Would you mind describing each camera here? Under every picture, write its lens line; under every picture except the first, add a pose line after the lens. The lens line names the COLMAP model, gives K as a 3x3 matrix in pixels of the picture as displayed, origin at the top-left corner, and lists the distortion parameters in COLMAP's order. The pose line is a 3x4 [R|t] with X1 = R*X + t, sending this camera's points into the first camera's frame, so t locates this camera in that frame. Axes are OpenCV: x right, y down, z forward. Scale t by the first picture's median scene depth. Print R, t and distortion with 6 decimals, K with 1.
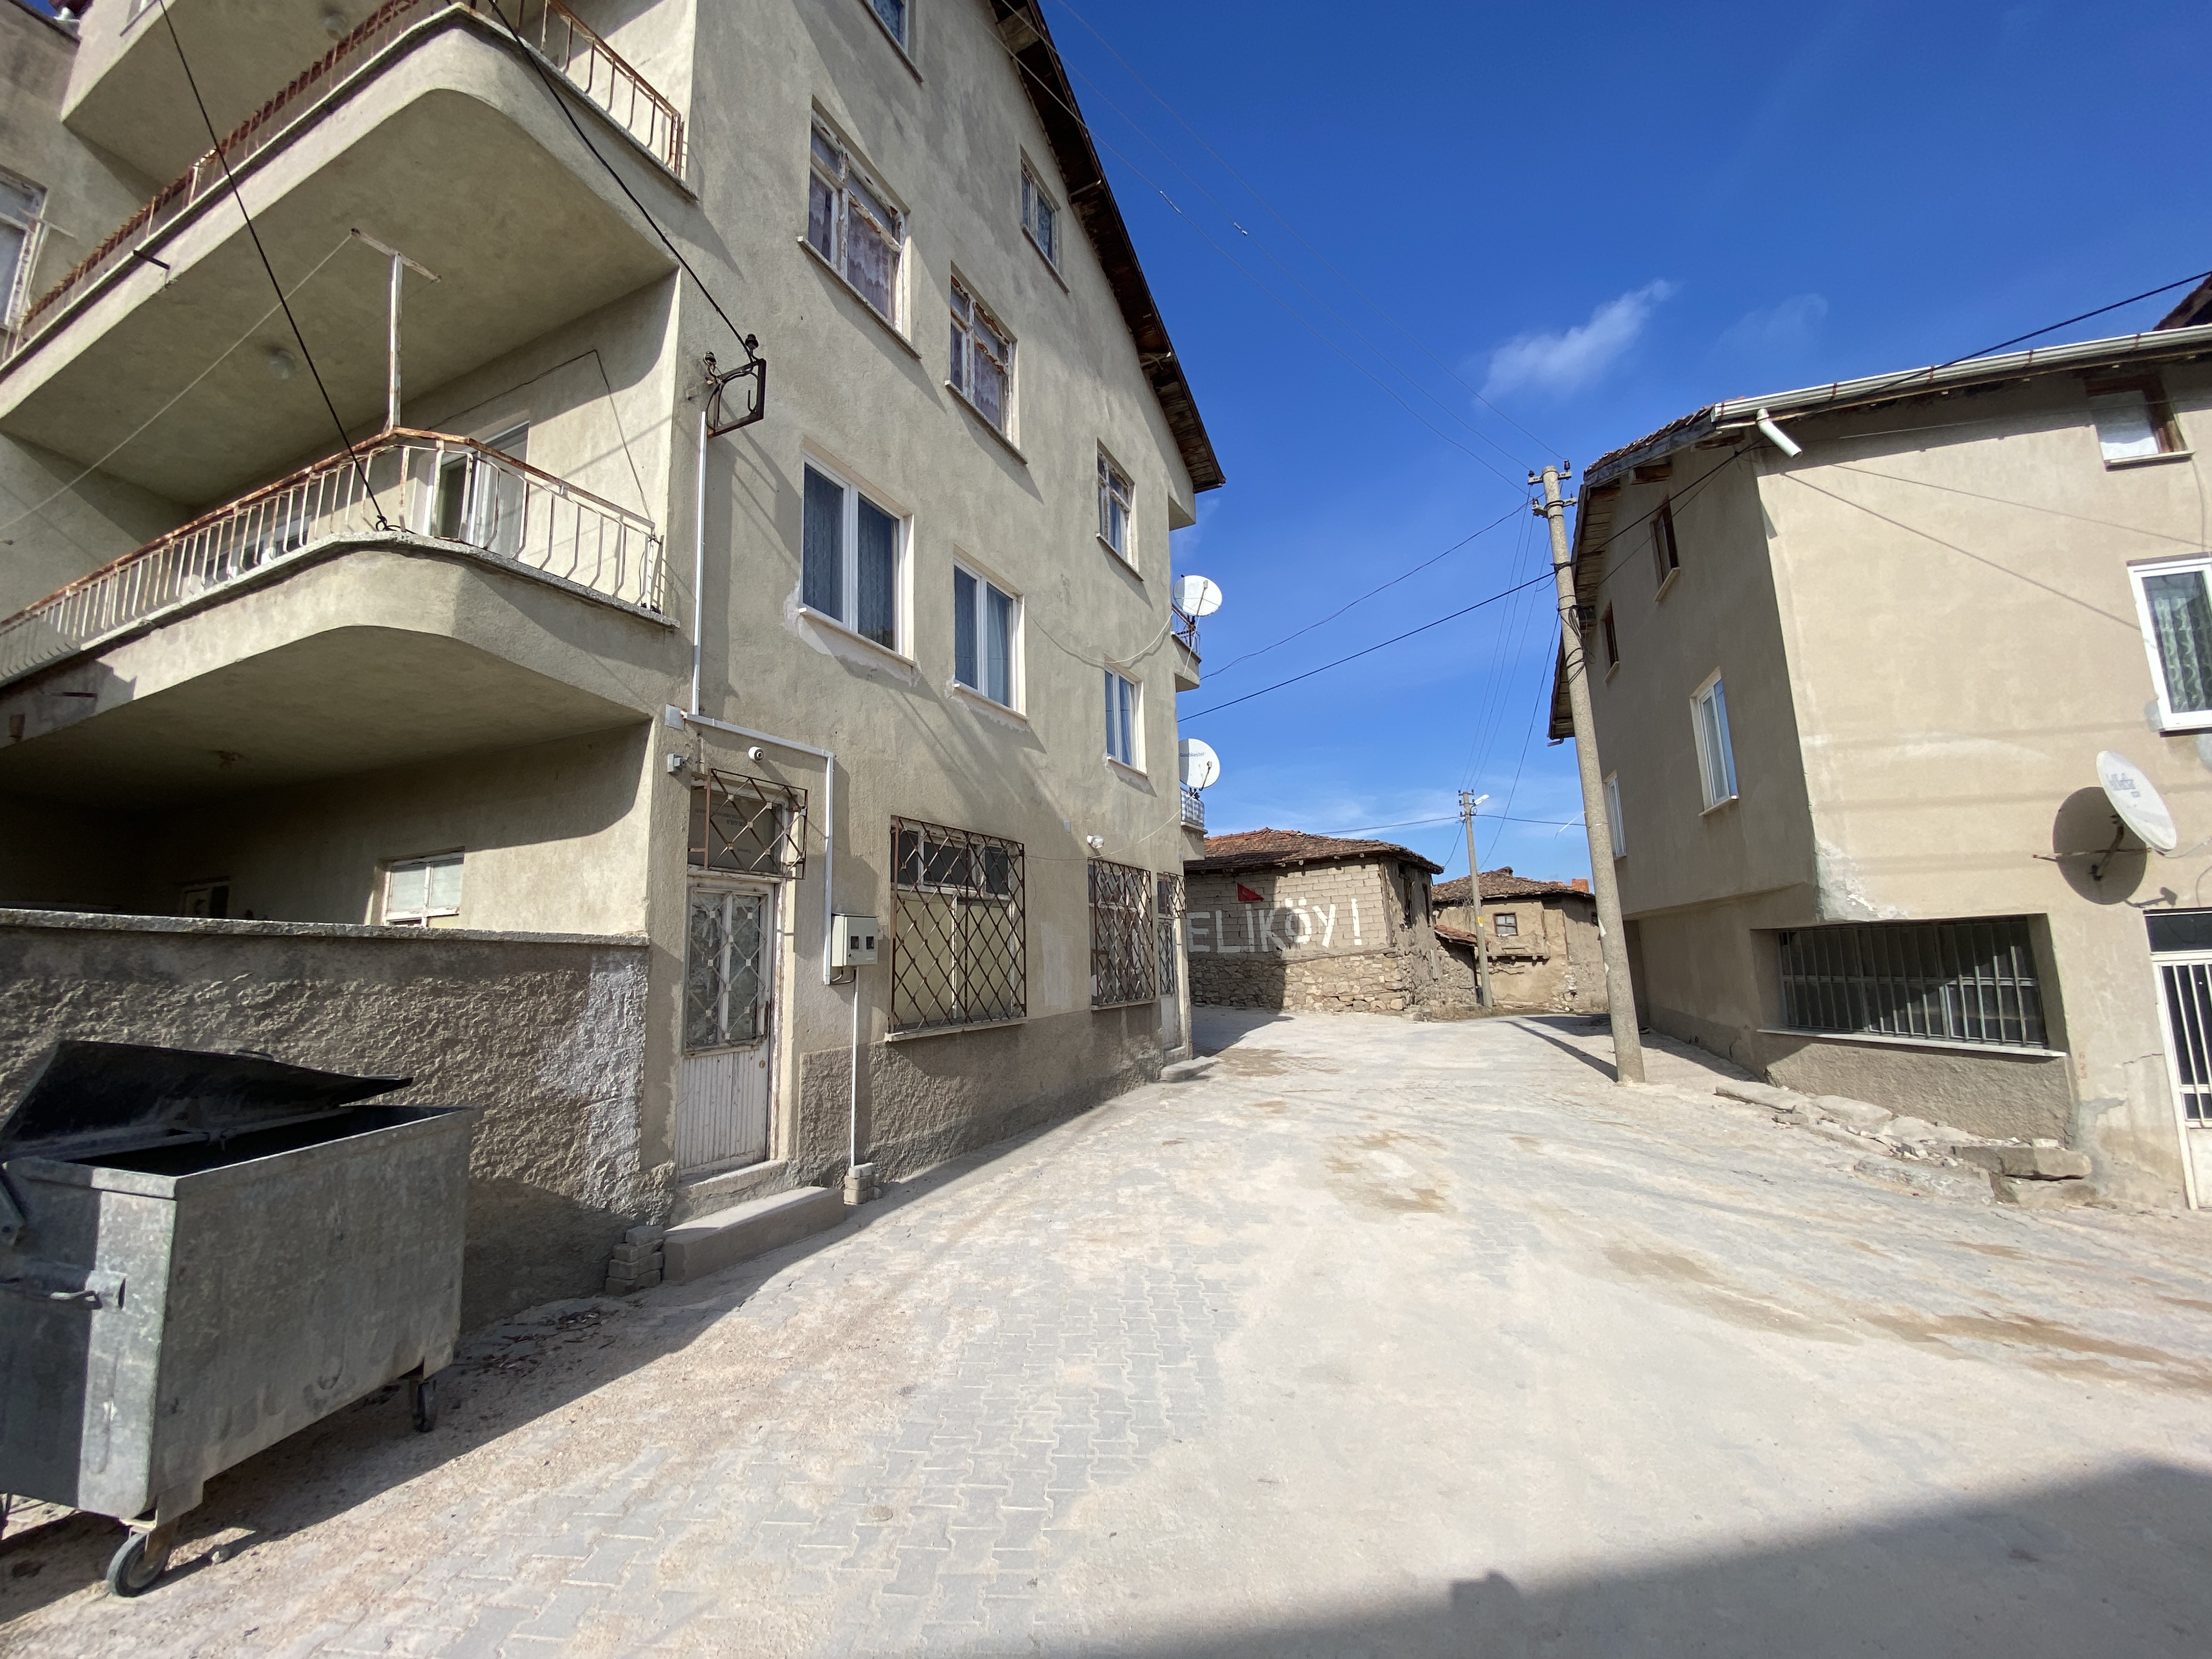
lens RADIAL K [[900.8, 0, 1110.5], [0, 900.8, 827.0], [0, 0, 1]] dist [0.012203, -0.016435]
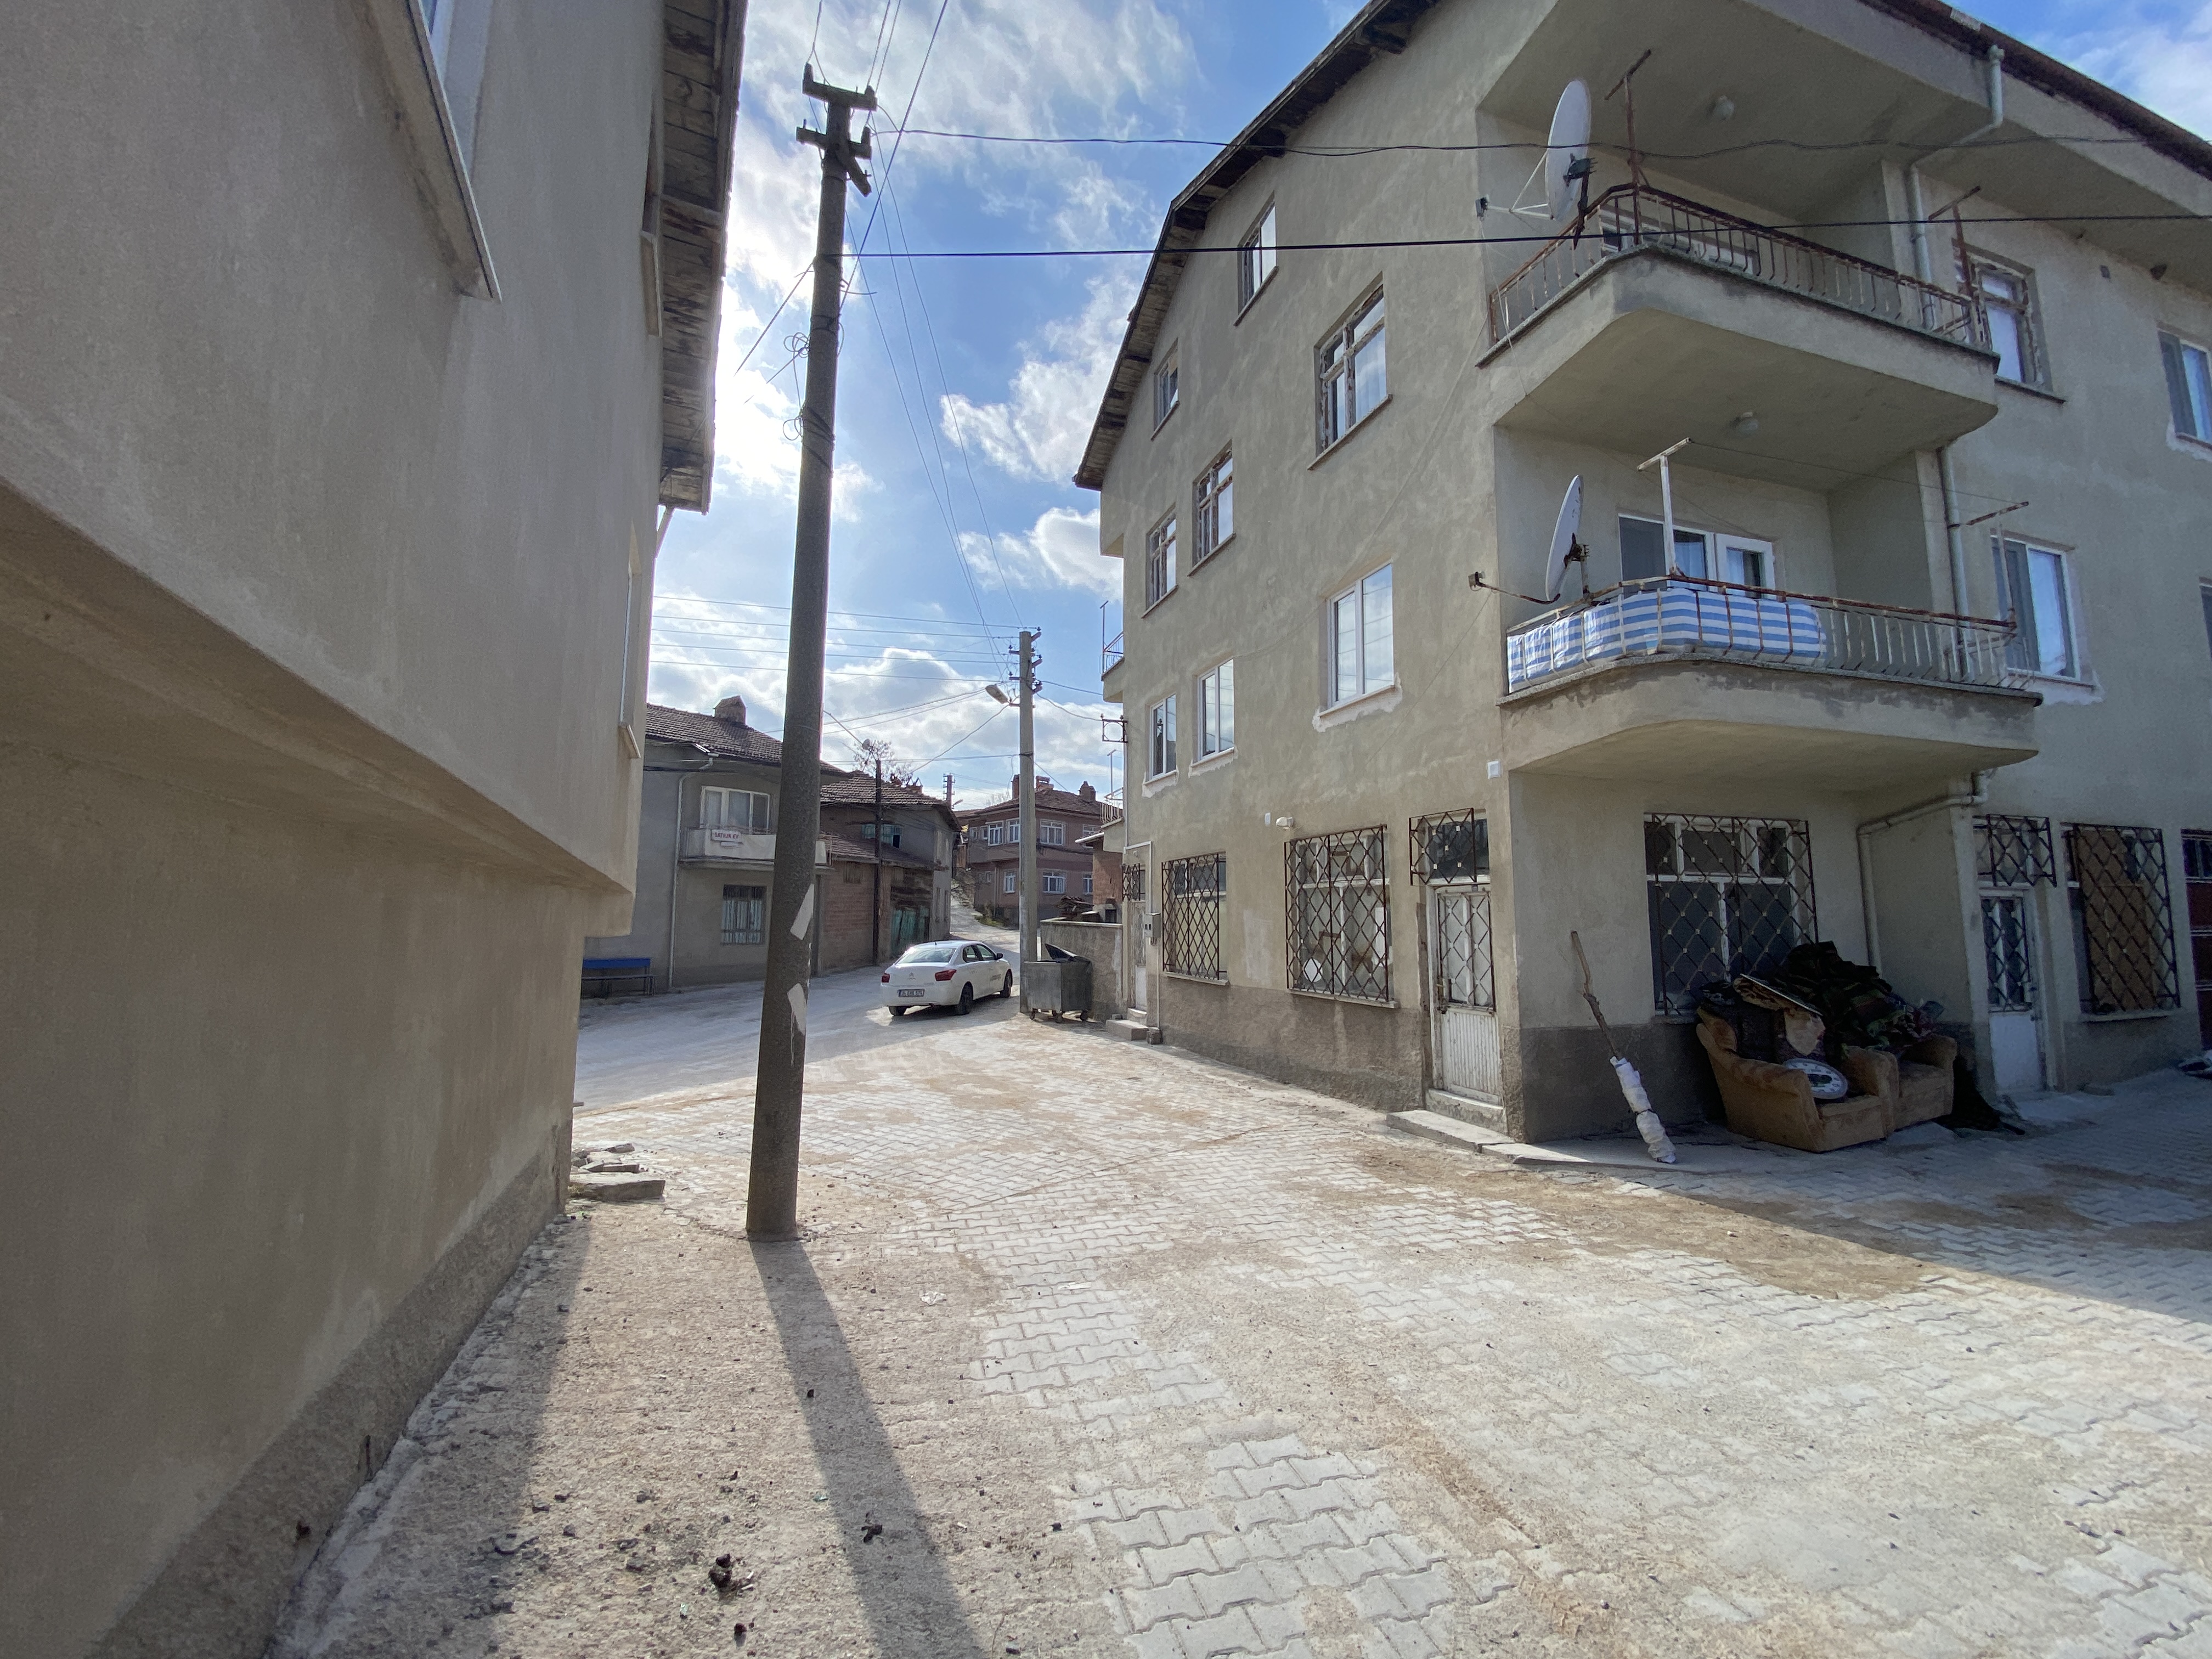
lens RADIAL K [[896.7, 0, 1102.4], [0, 896.7, 829.1], [0, 0, 1]] dist [0.016159, -0.018412]
pose [[-0.731954, -0.043631, -0.679955, 1.202404], [0.123922, 0.972778, -0.195820, 0.283204], [0.669990, -0.227593, -0.706622, 2.338998]]
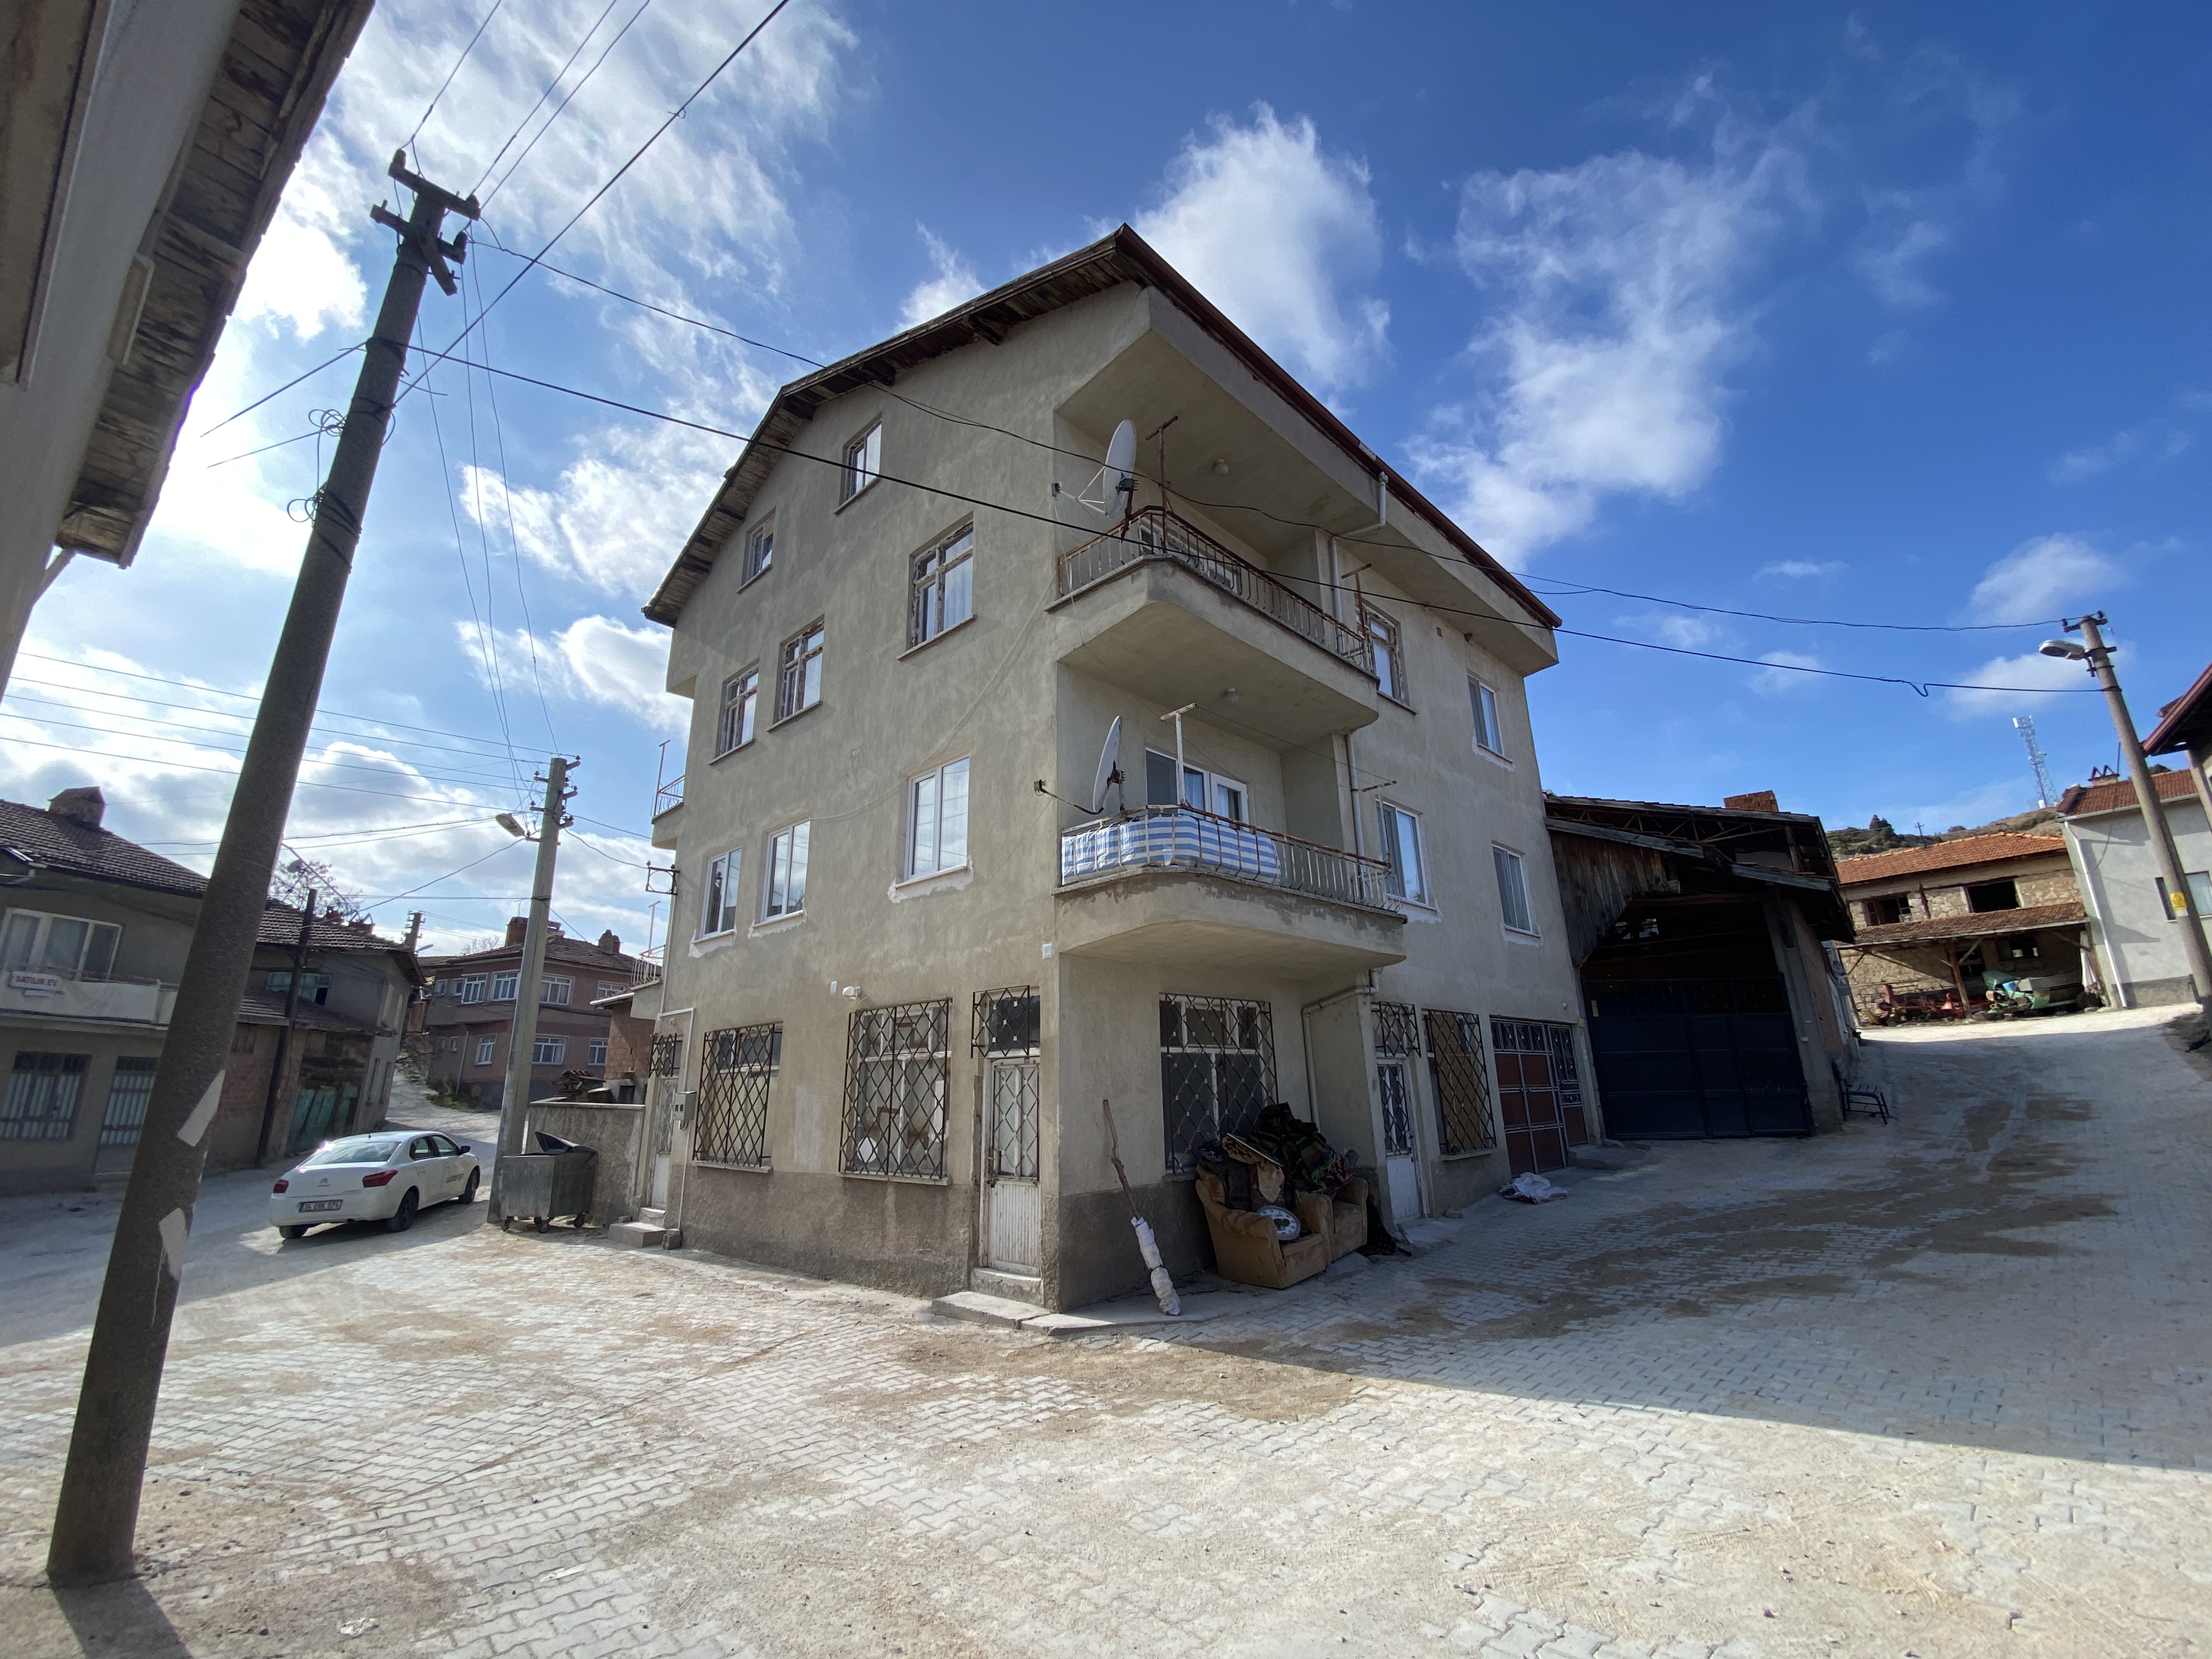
lens RADIAL K [[899.8, 0, 1104.7], [0, 899.8, 823.4], [0, 0, 1]] dist [0.043419, -0.035149]
pose [[-0.326778, -0.228692, -0.917015, 1.254522], [0.174800, 0.938917, -0.296444, 0.271350], [0.928796, -0.257166, -0.266842, 2.348665]]
